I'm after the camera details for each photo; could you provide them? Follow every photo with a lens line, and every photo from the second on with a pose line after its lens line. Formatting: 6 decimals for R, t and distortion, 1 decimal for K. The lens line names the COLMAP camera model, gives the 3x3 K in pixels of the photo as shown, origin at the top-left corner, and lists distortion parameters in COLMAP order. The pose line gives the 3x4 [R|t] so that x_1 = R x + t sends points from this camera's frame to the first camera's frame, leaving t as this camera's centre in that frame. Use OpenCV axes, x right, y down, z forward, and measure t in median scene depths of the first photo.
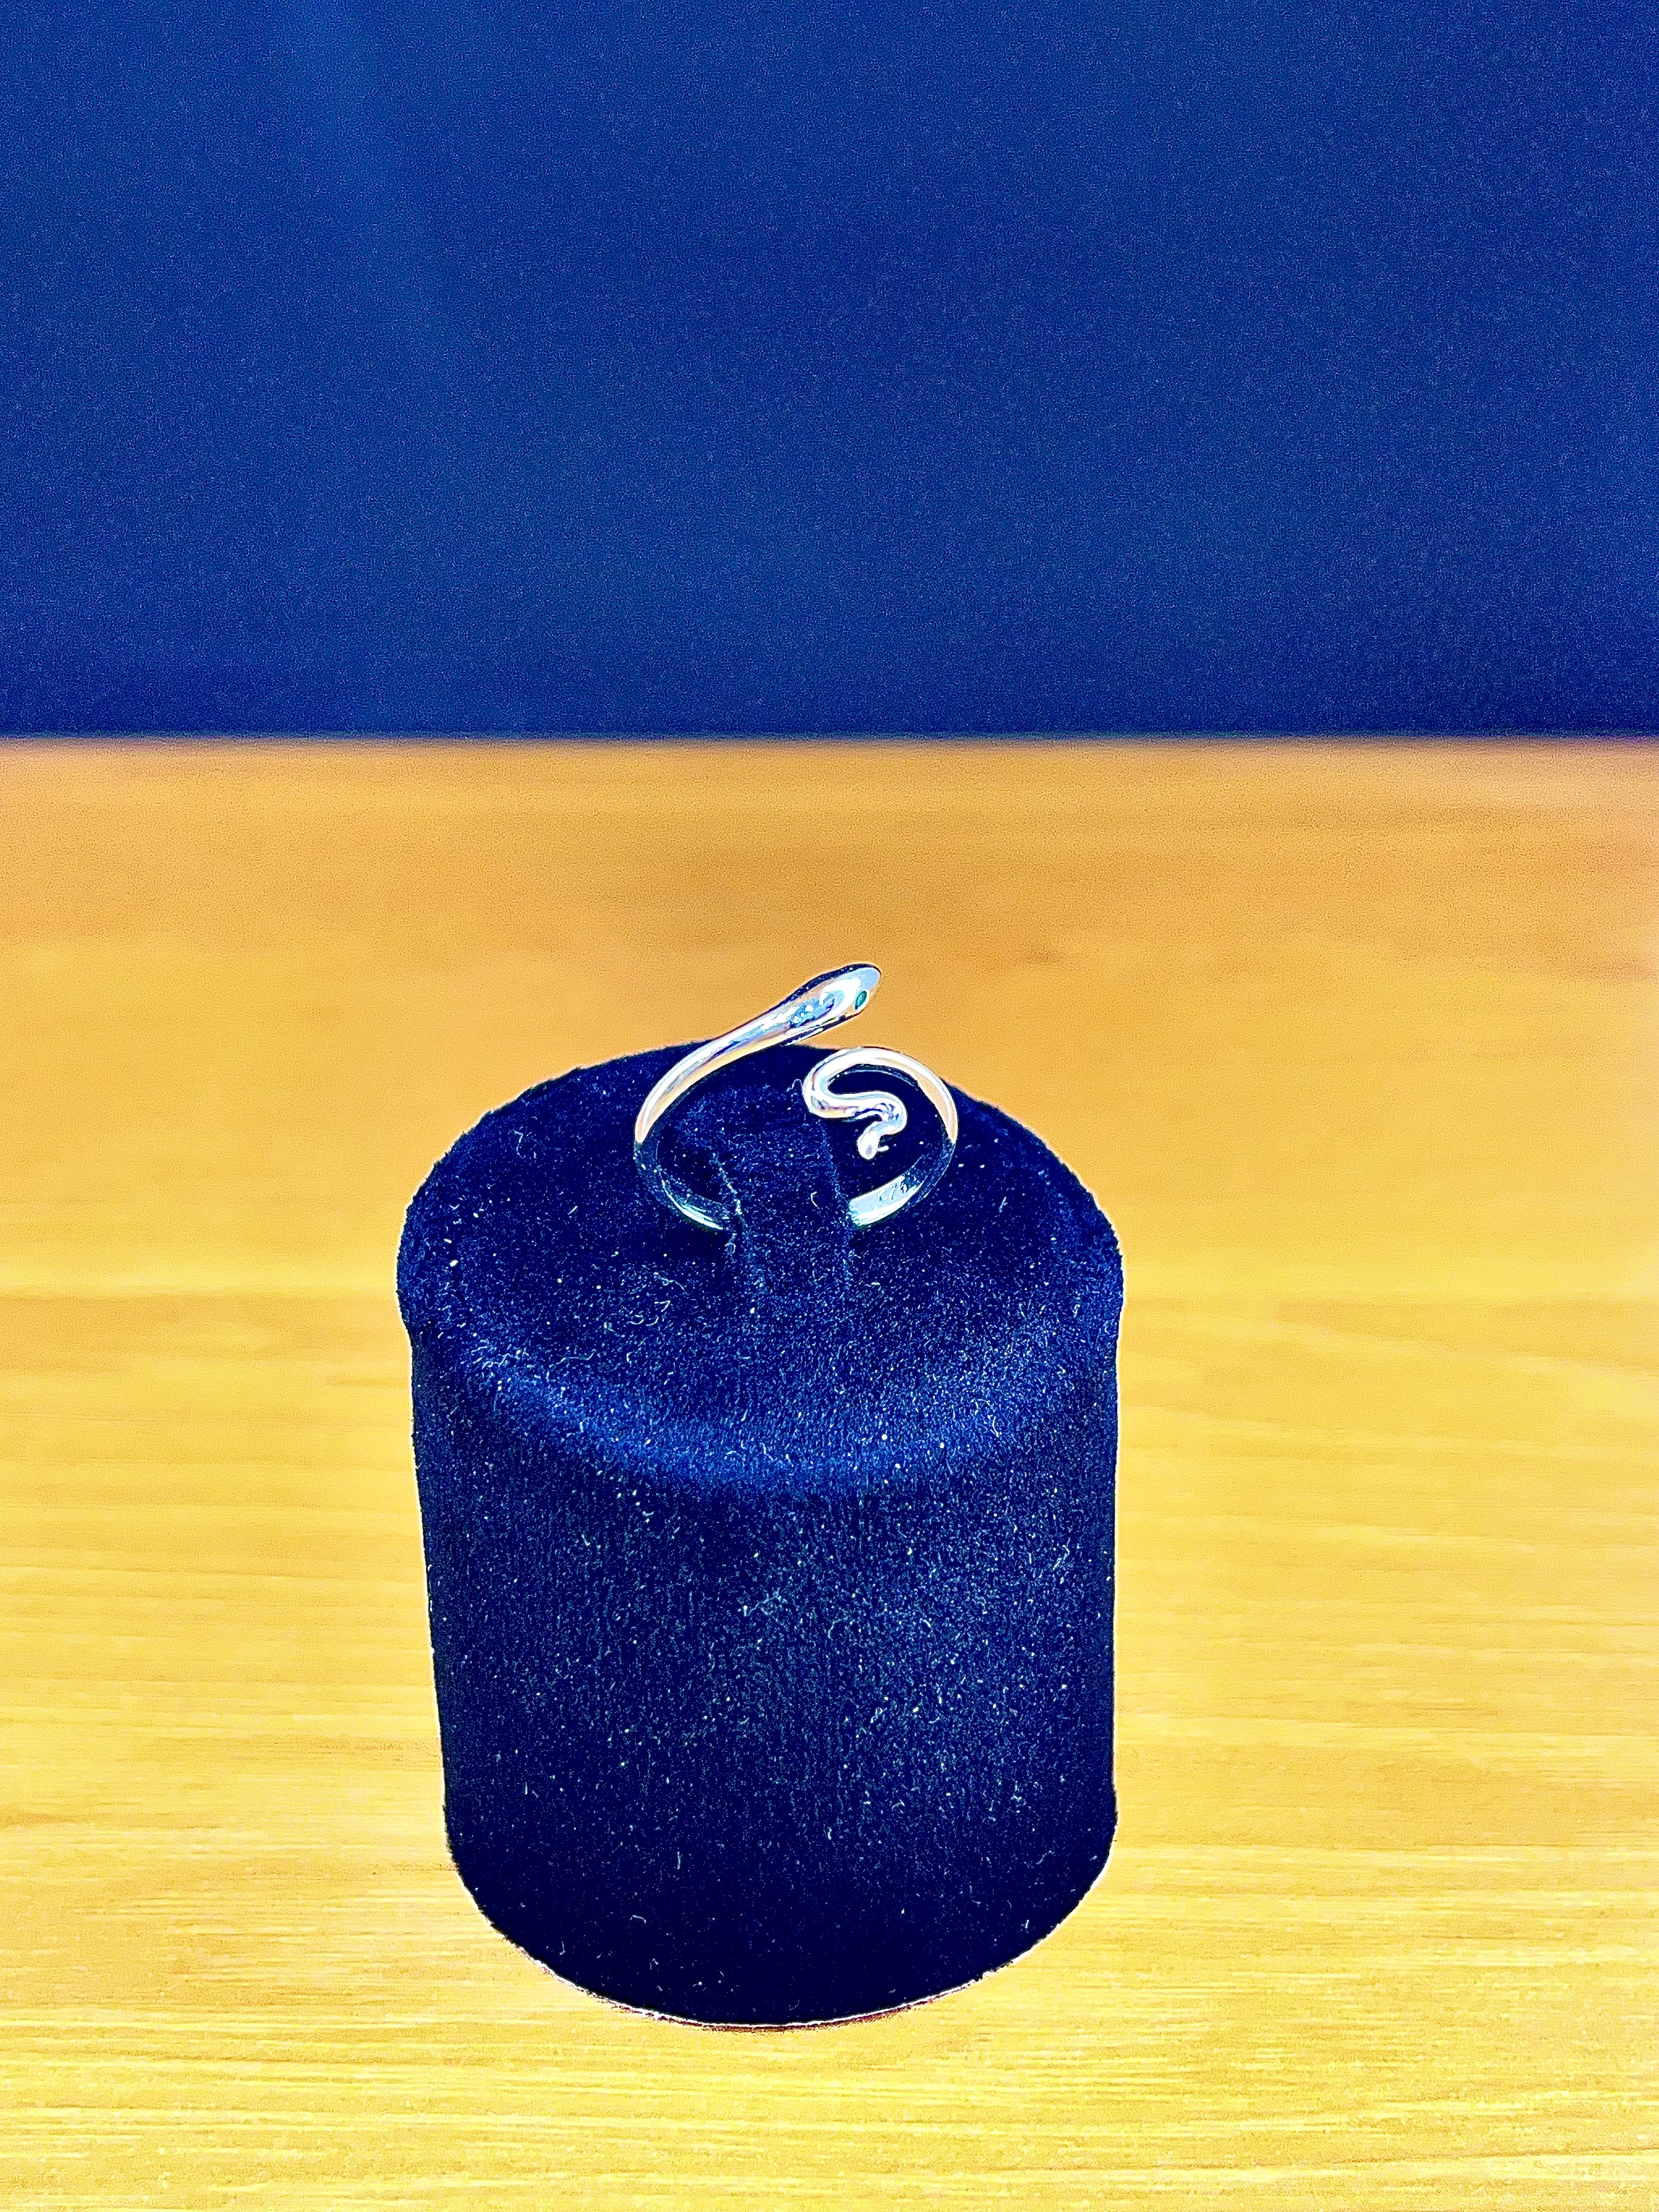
lens RADIAL K [[2660.9, 0, 839.9], [0, 2660.9, 1101.3], [0, 0, 1]] dist [-0.030364, 0.000000]
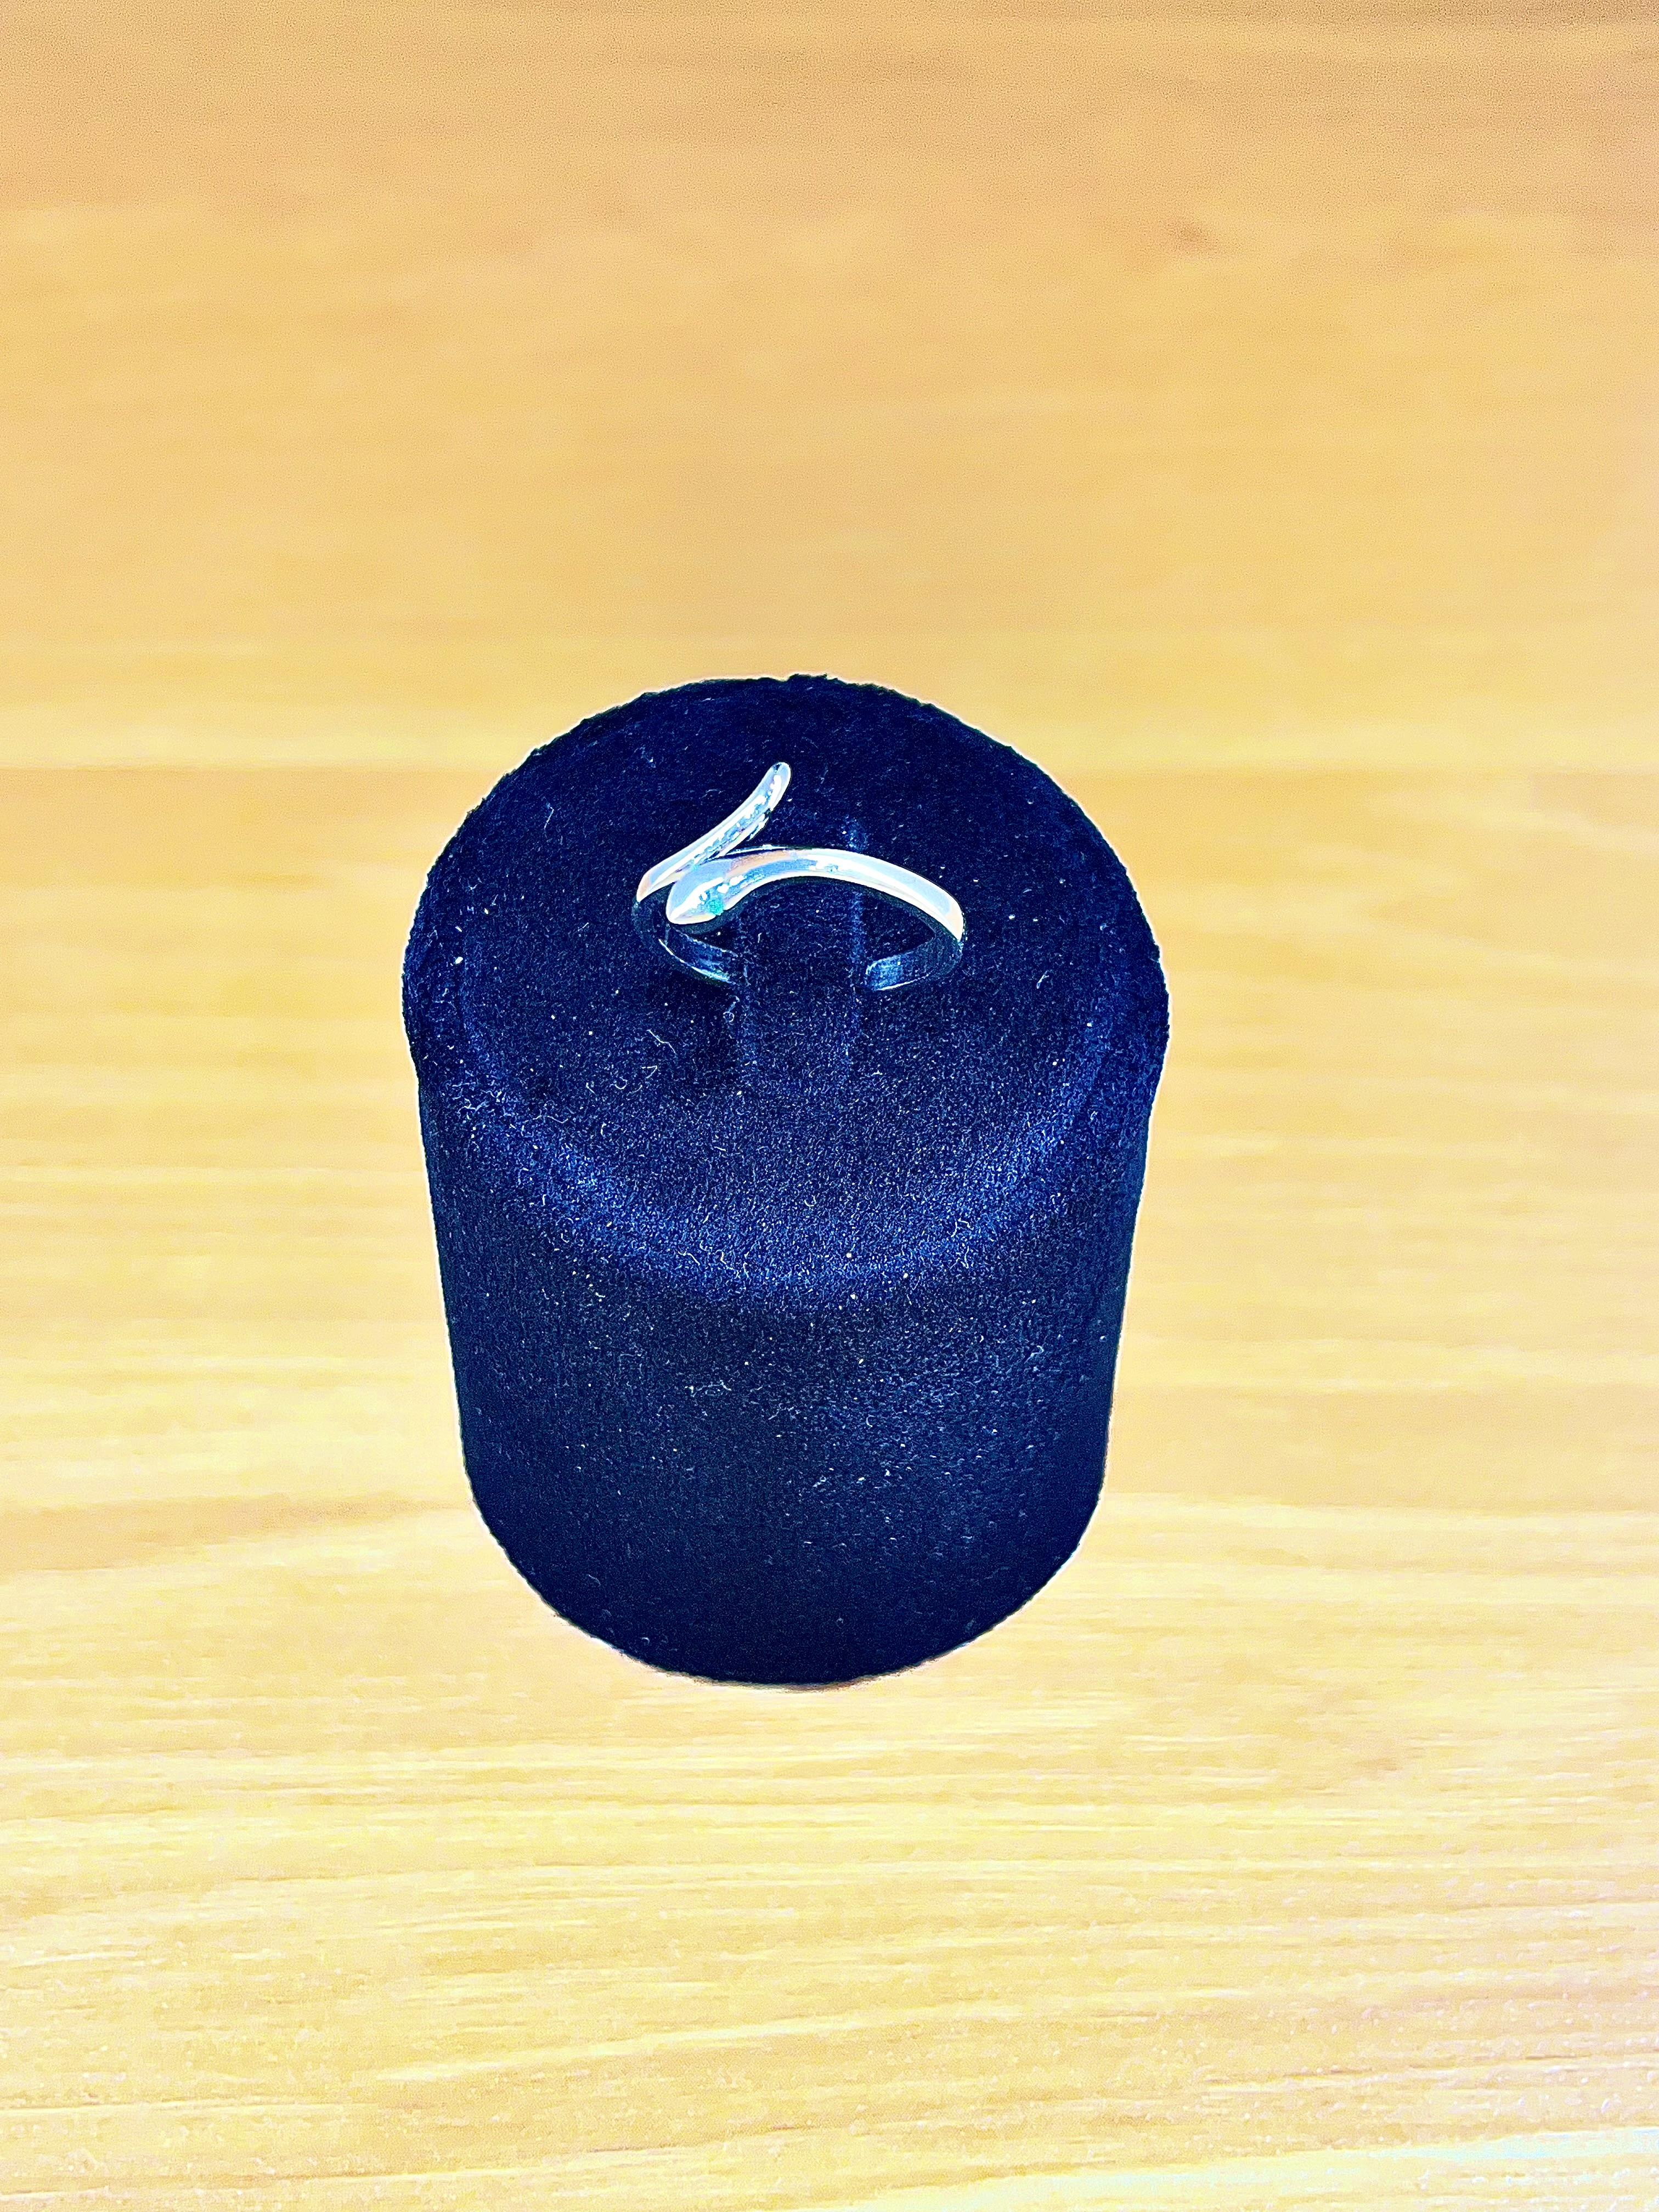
lens RADIAL K [[2660.9, 0, 836.9], [0, 2660.9, 1123.7], [0, 0, 1]] dist [-0.030364, 0.000000]
pose [[0.979160, 0.168087, -0.113986, 0.108968], [-0.106548, 0.902972, 0.416281, -0.303846], [0.172897, -0.395461, 0.902063, 0.137724]]
